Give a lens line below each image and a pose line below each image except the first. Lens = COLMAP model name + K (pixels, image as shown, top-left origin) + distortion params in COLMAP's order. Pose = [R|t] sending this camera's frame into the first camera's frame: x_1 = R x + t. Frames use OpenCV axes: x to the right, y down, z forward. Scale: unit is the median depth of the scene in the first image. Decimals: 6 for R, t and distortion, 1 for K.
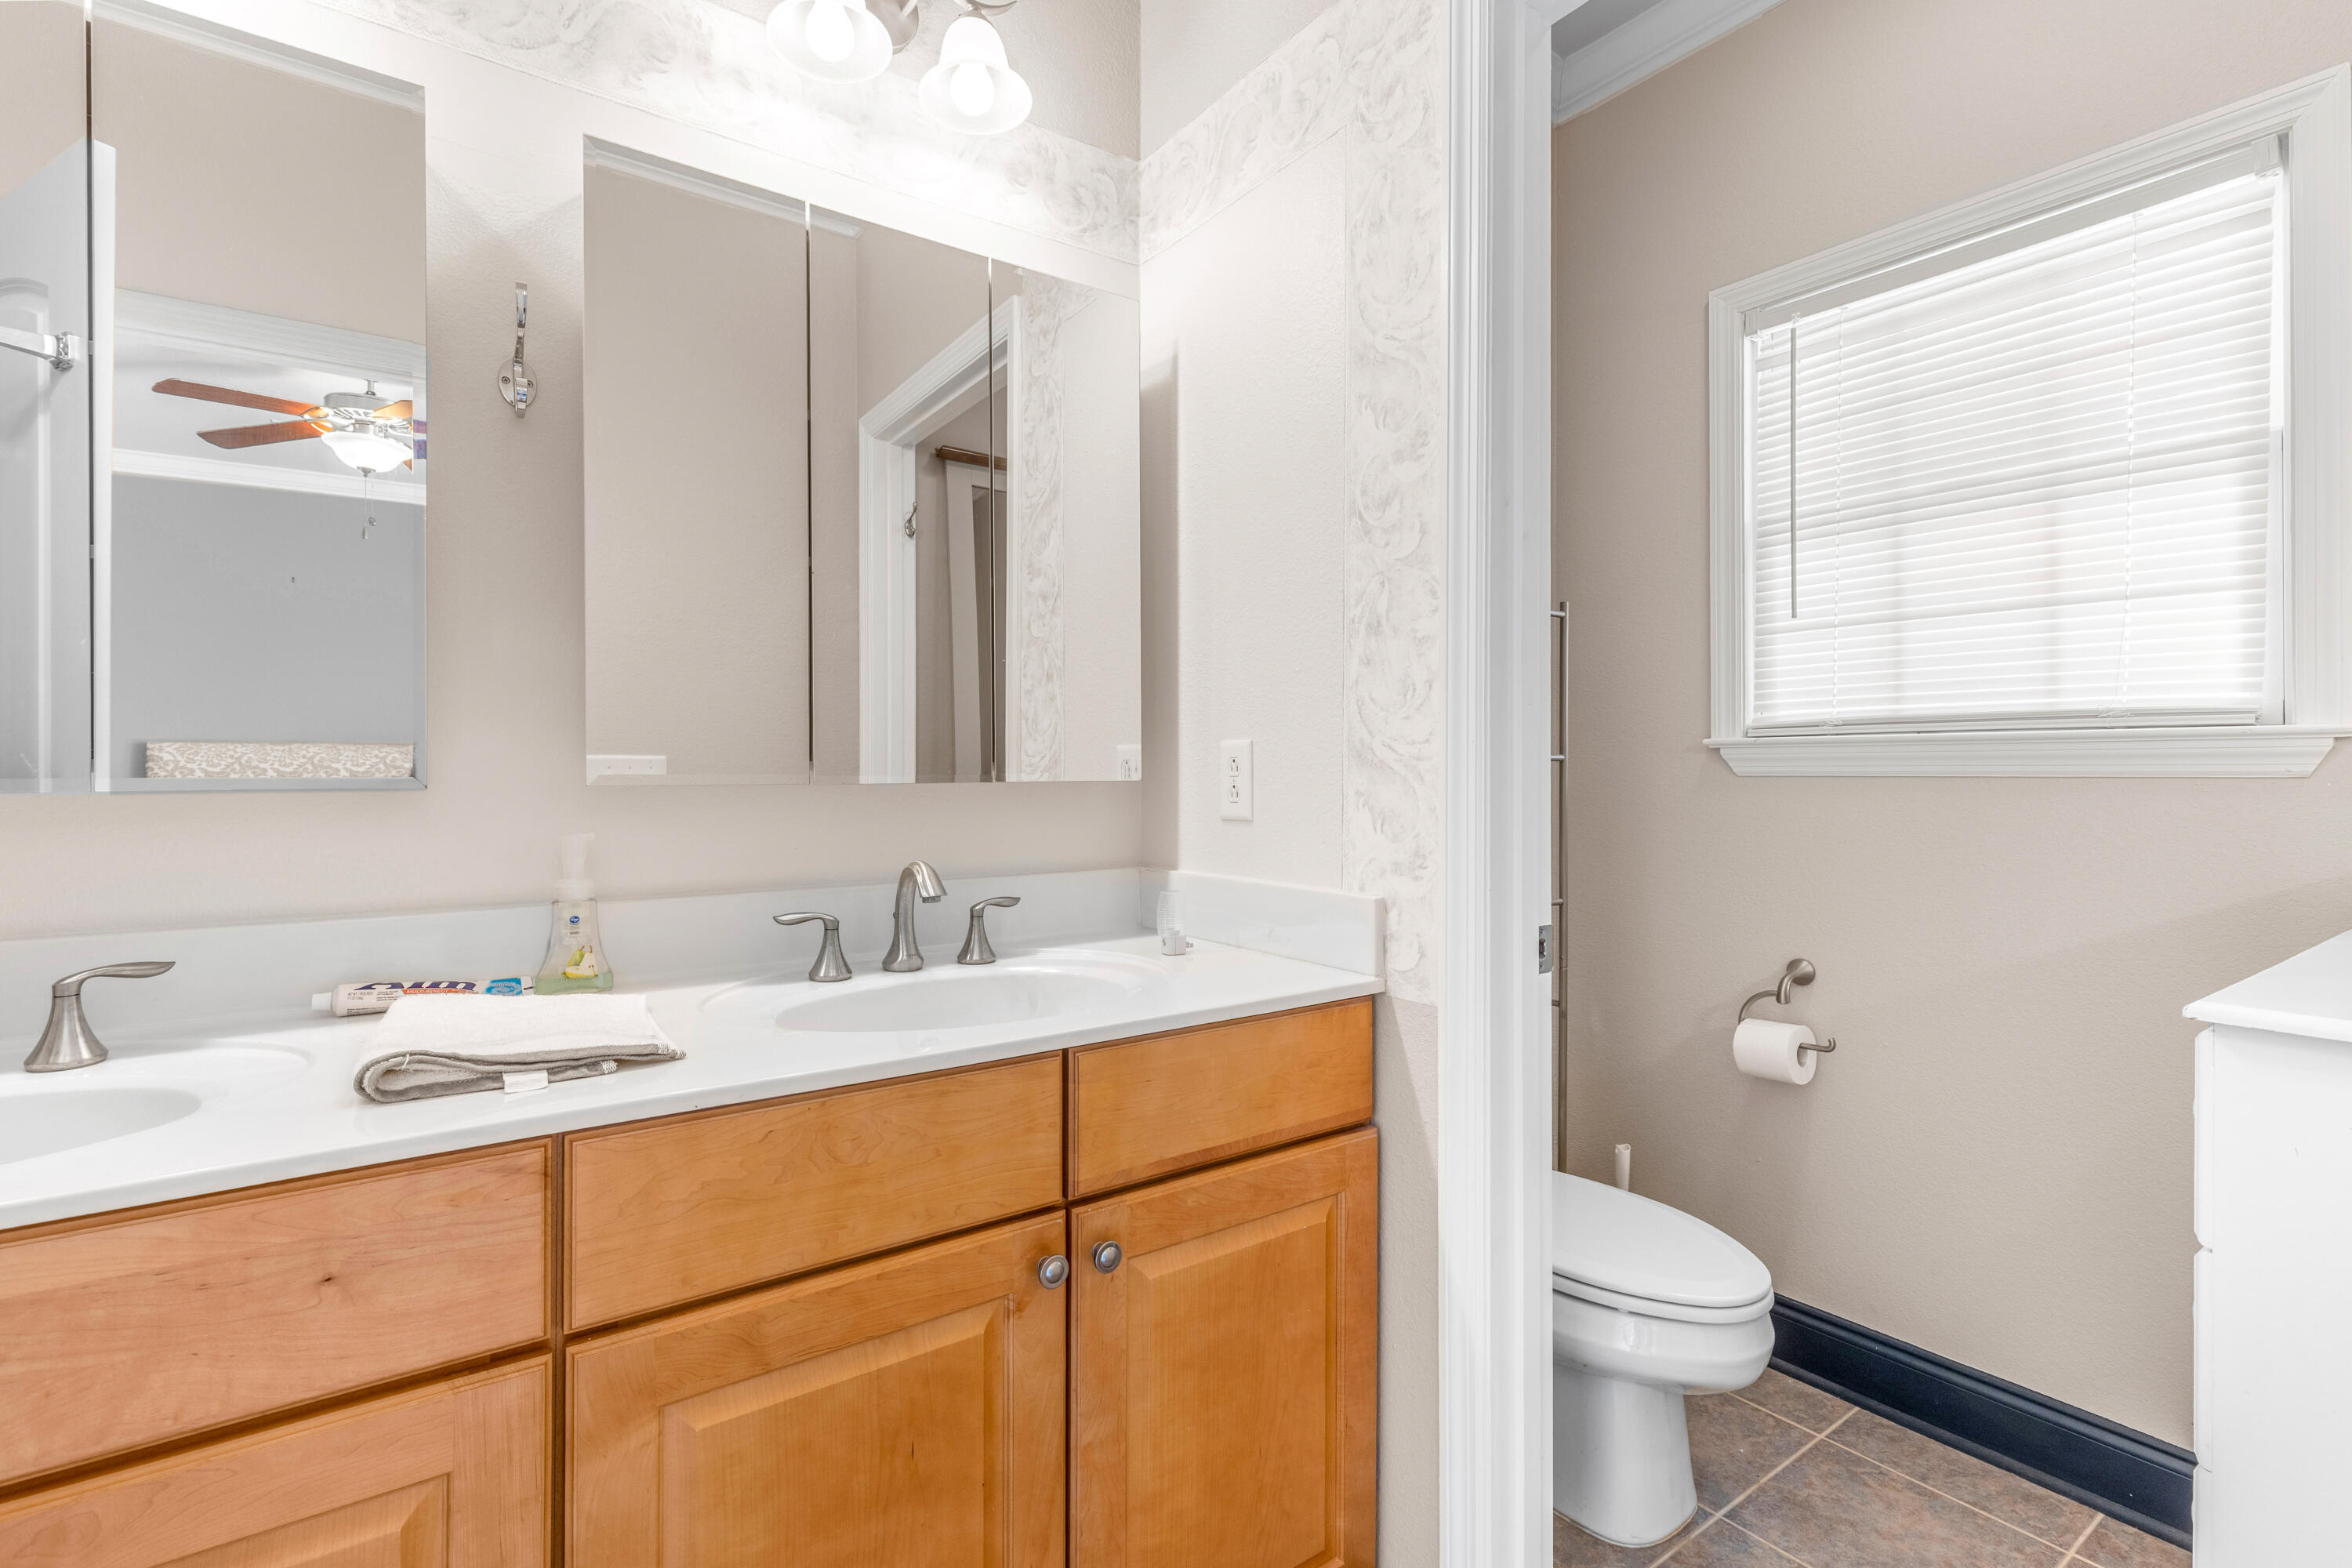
lens RADIAL K [[1050.4, 0, 1178.5], [0, 1050.4, 771.6], [0, 0, 1]] dist [0.002165, -0.000374]
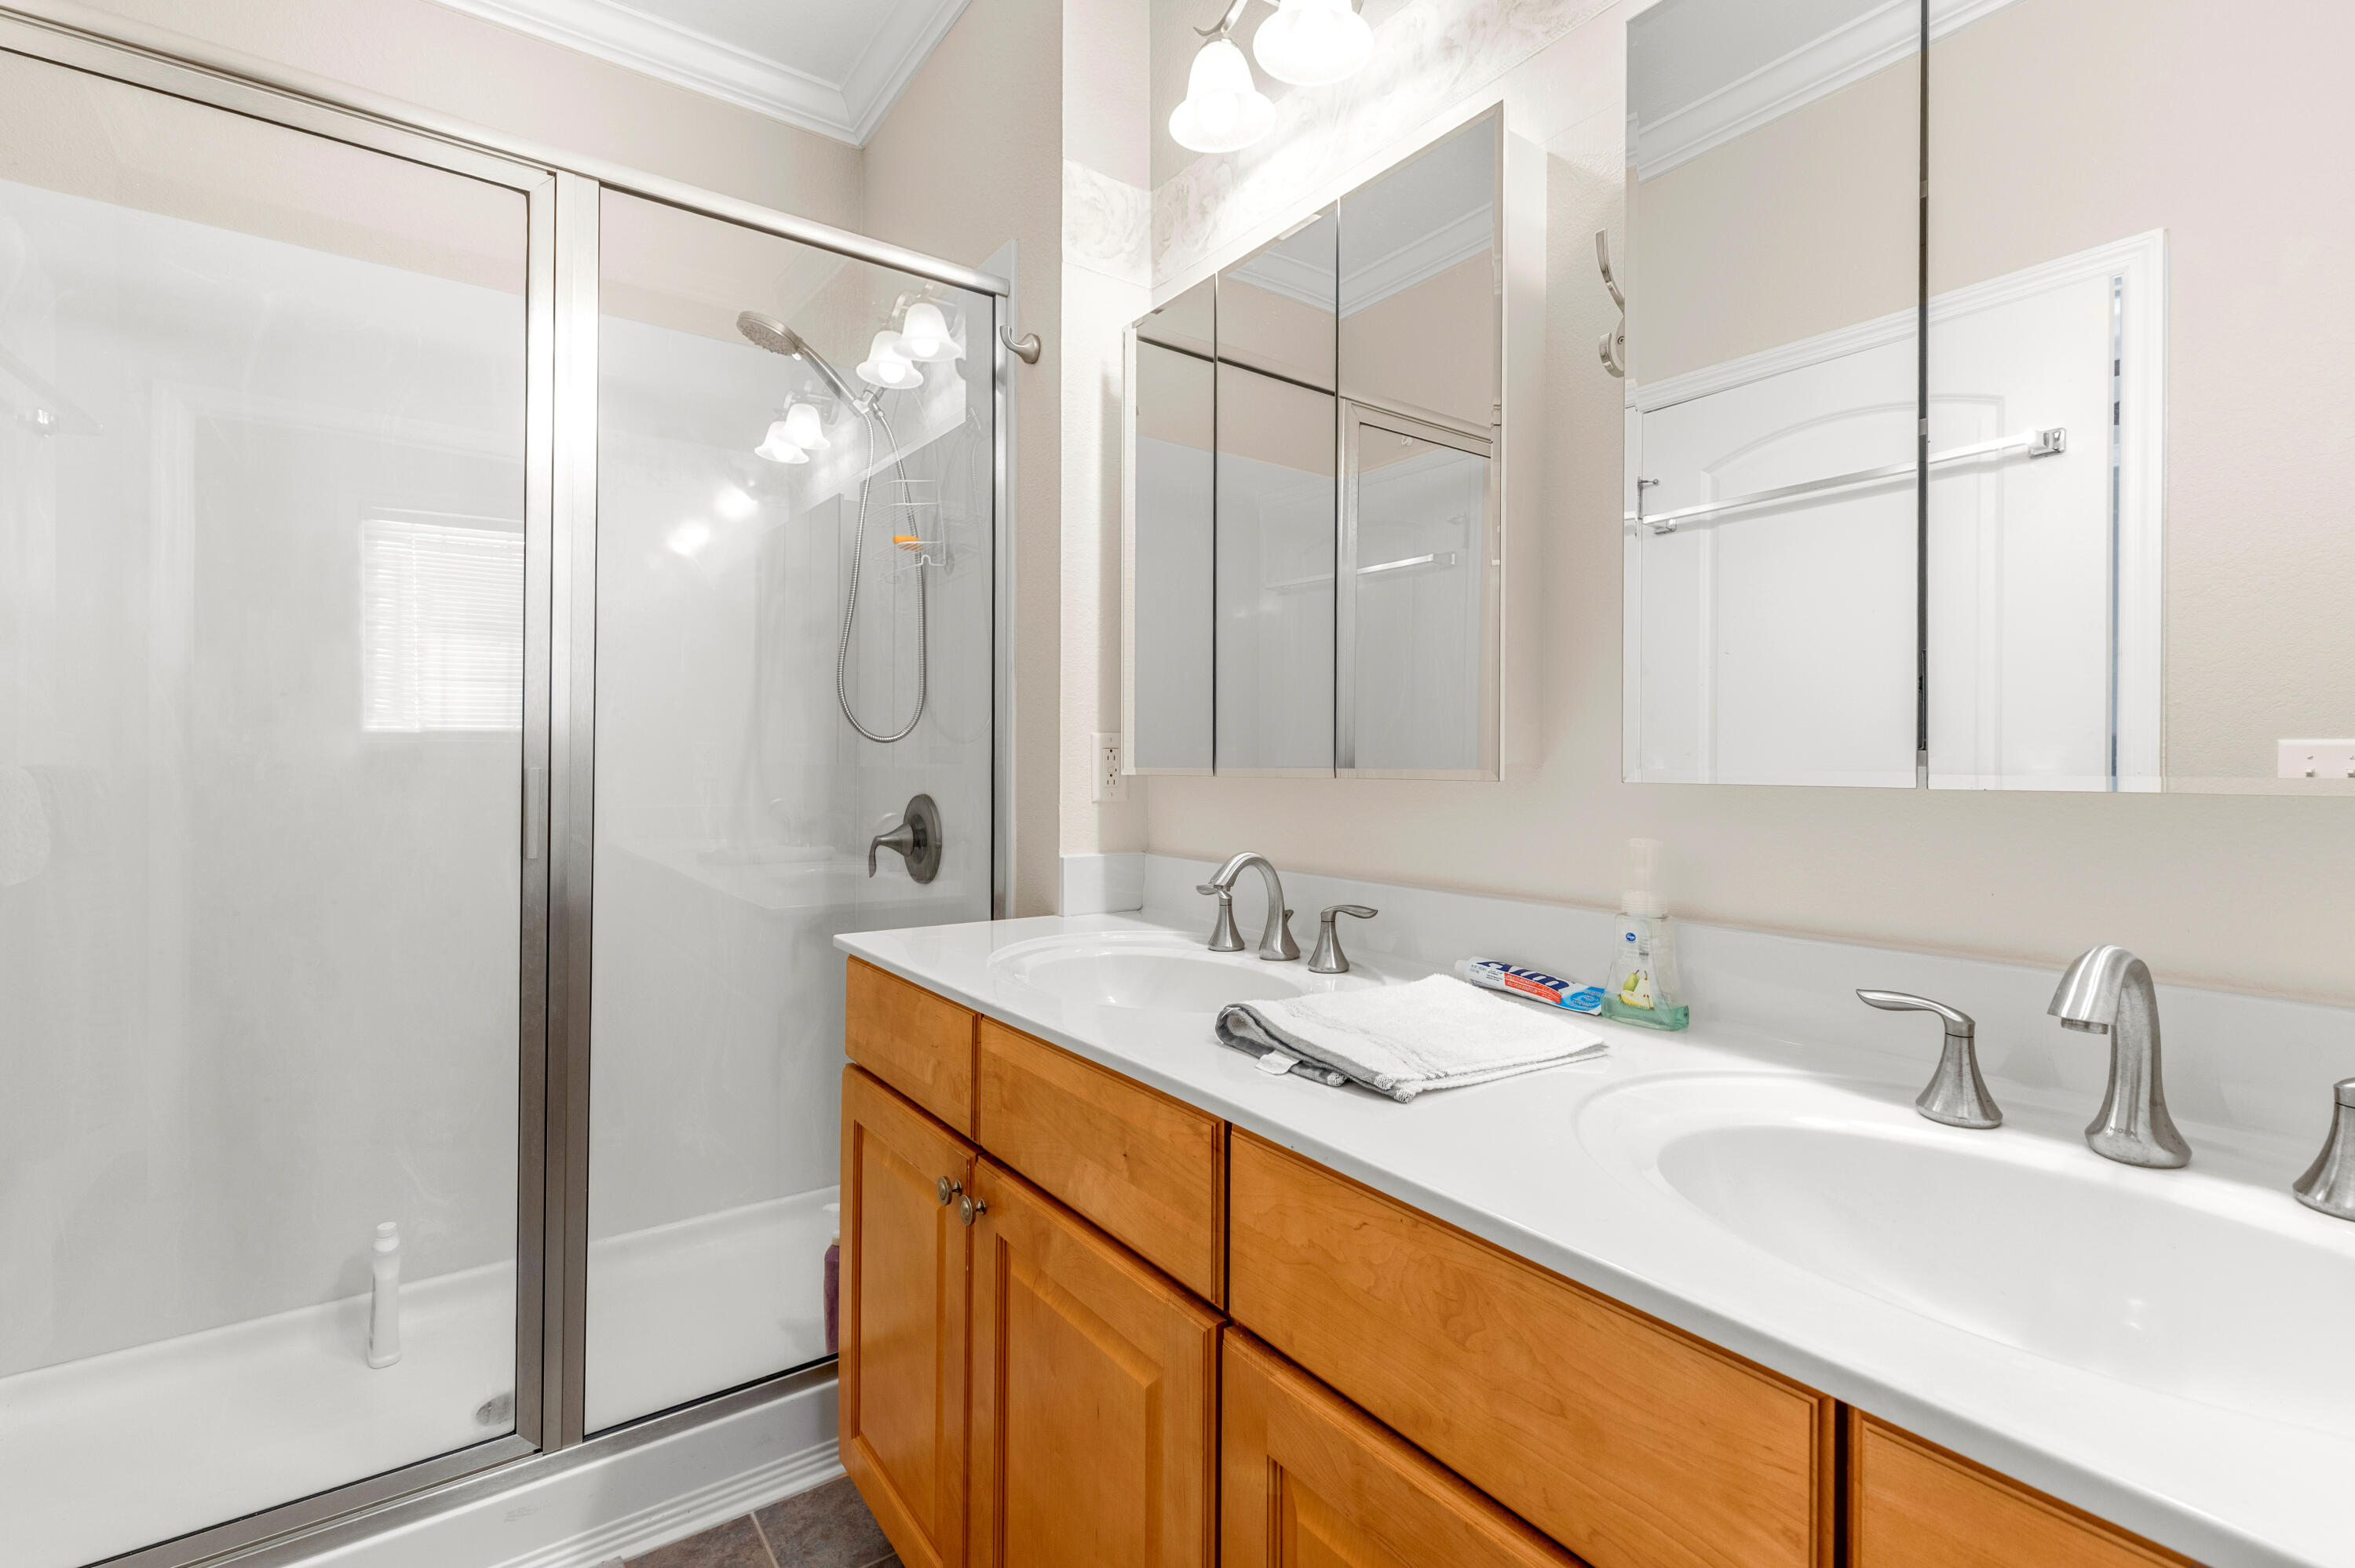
lens RADIAL K [[1051.6, 0, 1178.6], [0, 1051.6, 771.5], [0, 0, 1]] dist [0.002165, -0.000374]
pose [[0.020653, 0.011522, -0.999720, 0.509974], [-0.007005, 0.999911, 0.011379, -0.005845], [0.999762, 0.006768, 0.020732, 1.091360]]
